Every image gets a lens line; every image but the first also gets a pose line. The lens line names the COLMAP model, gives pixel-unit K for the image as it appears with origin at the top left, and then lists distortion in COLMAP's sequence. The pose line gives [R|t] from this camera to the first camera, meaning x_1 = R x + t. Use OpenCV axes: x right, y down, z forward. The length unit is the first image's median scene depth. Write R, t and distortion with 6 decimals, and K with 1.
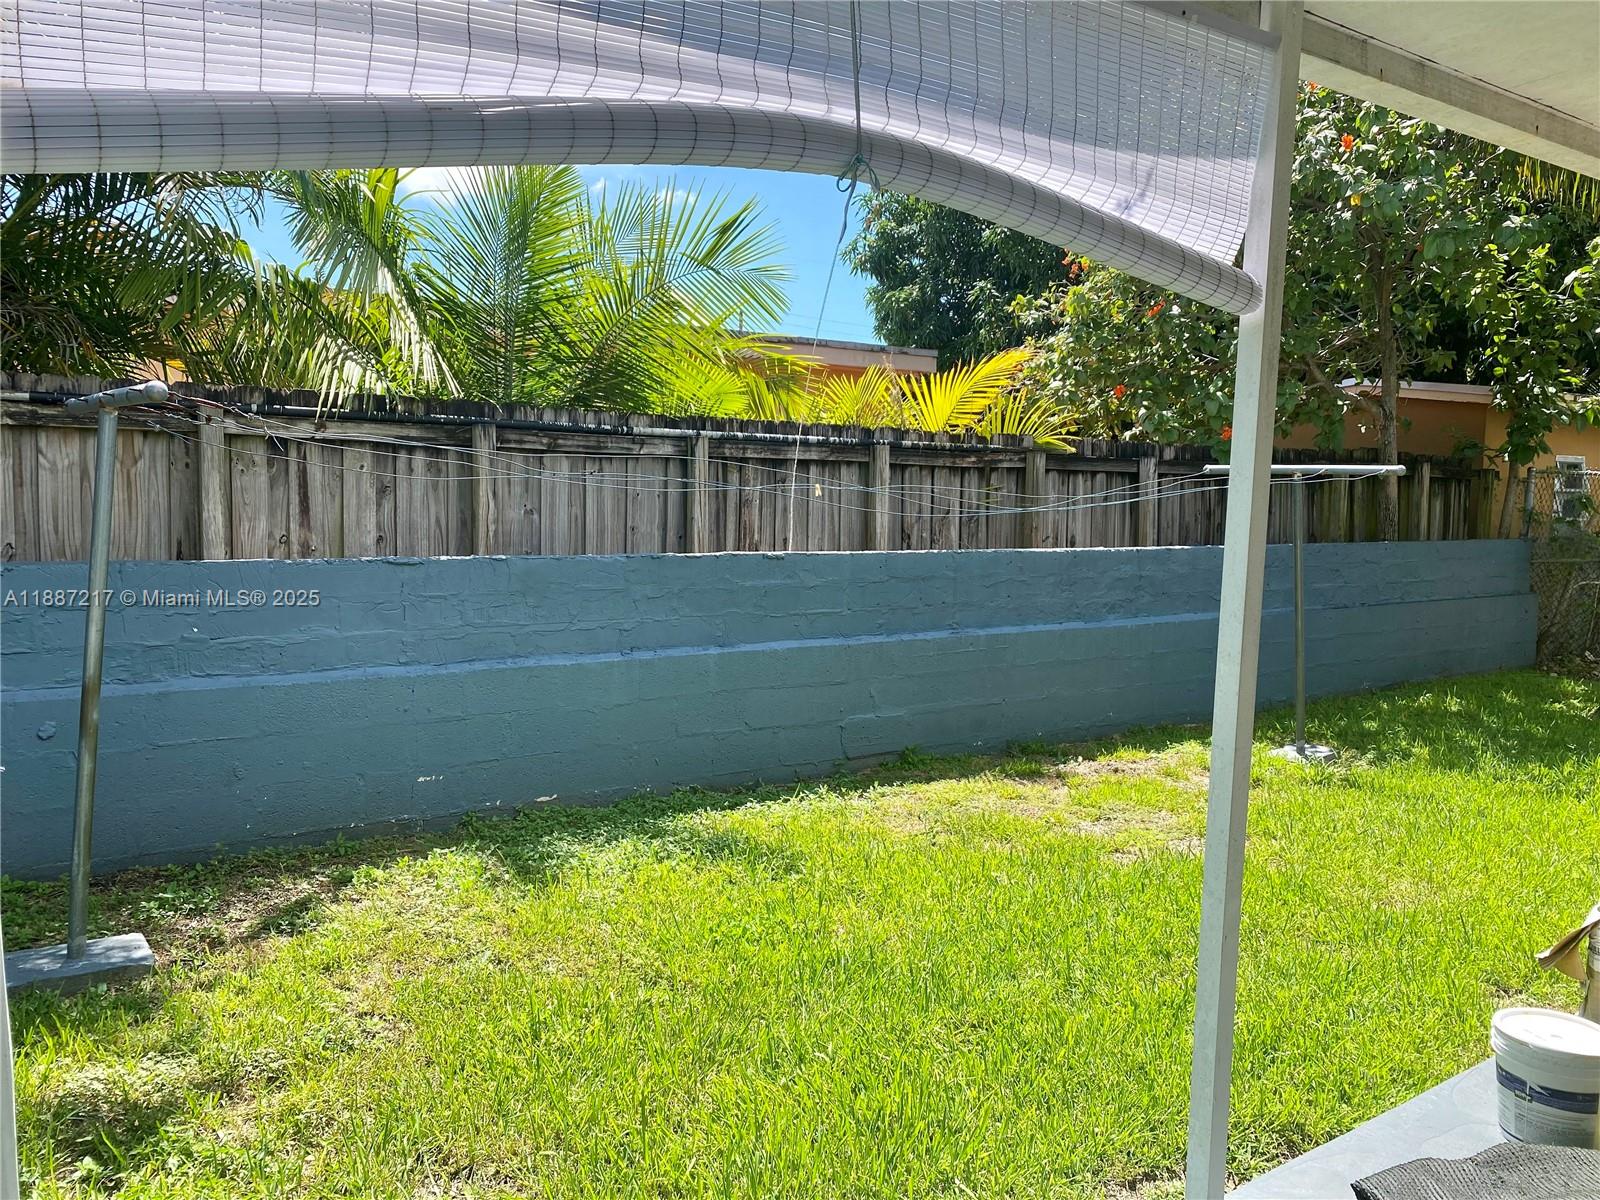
lens RADIAL K [[1215.3, 0, 797.8], [0, 1215.3, 590.6], [0, 0, 1]] dist [0.047645, -0.061883]
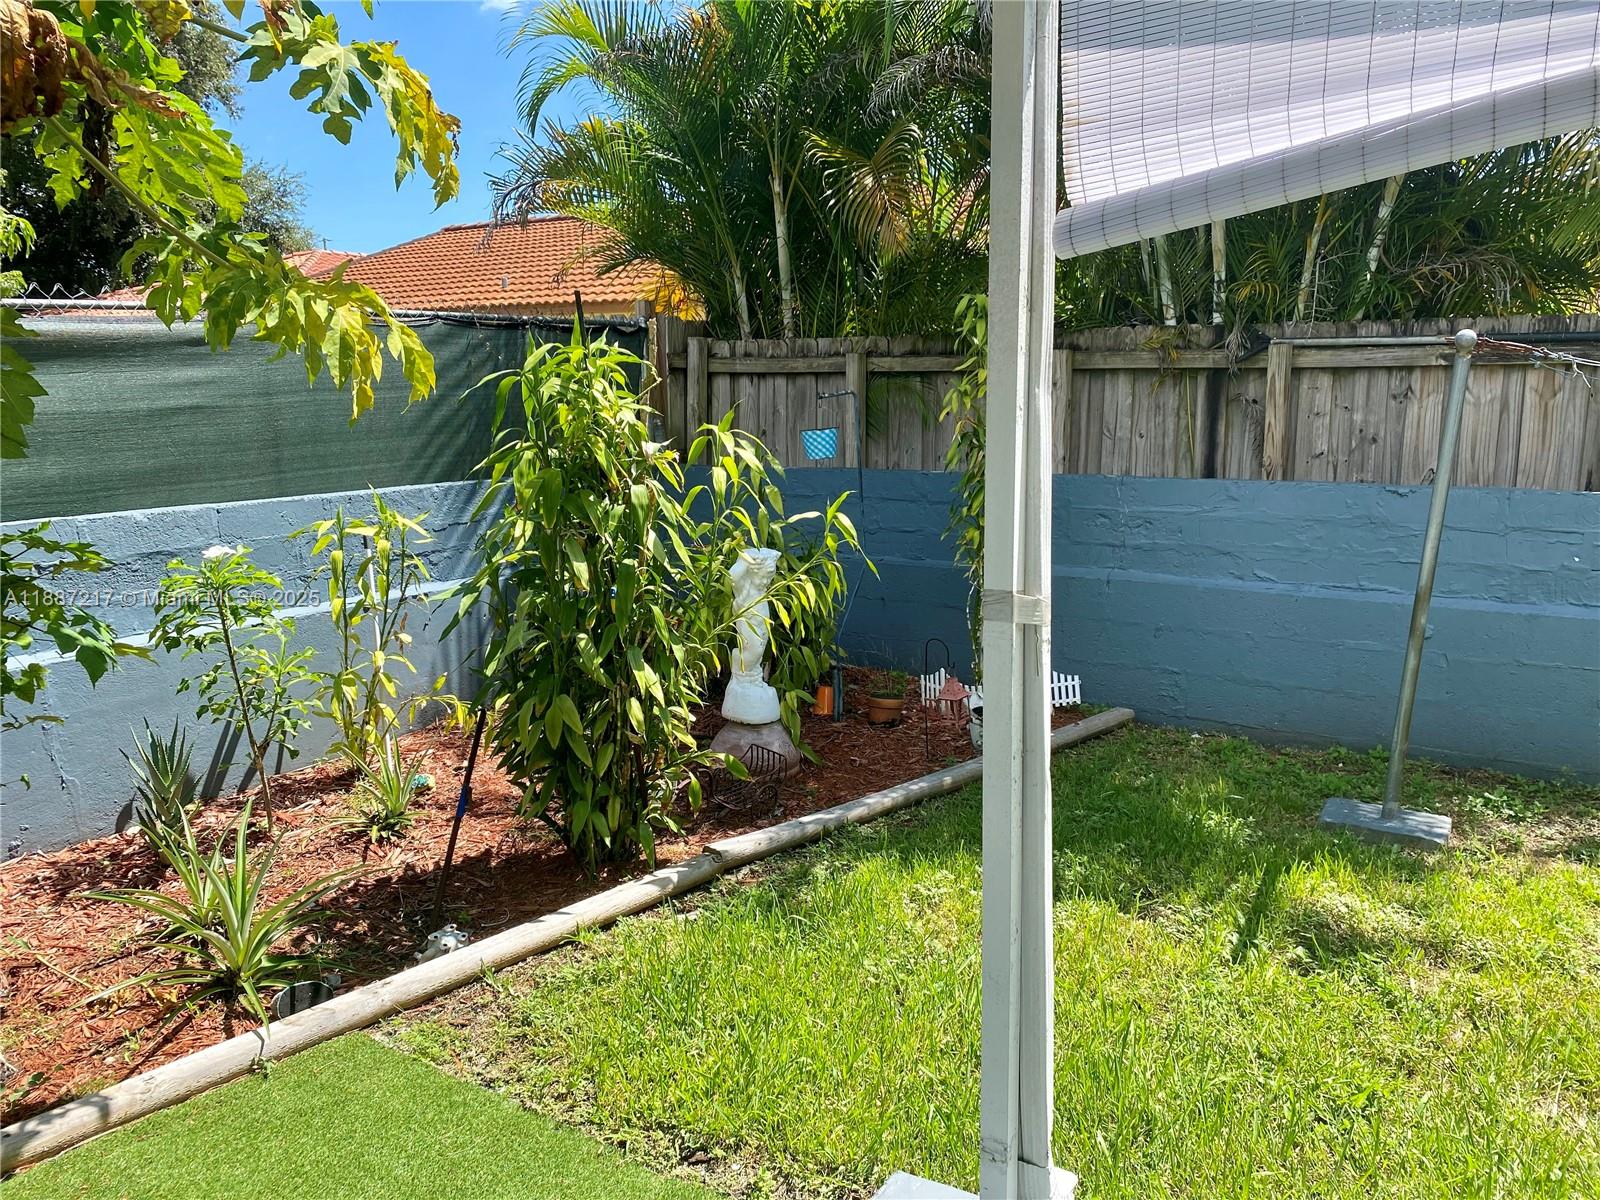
lens RADIAL K [[1215.3, 0, 795.1], [0, 1215.3, 606.2], [0, 0, 1]] dist [0.047645, -0.061883]
pose [[0.380714, 0.131856, -0.915244, 0.228058], [-0.064458, 0.991158, 0.115980, -0.006626], [0.922444, 0.014839, 0.385847, 0.001377]]
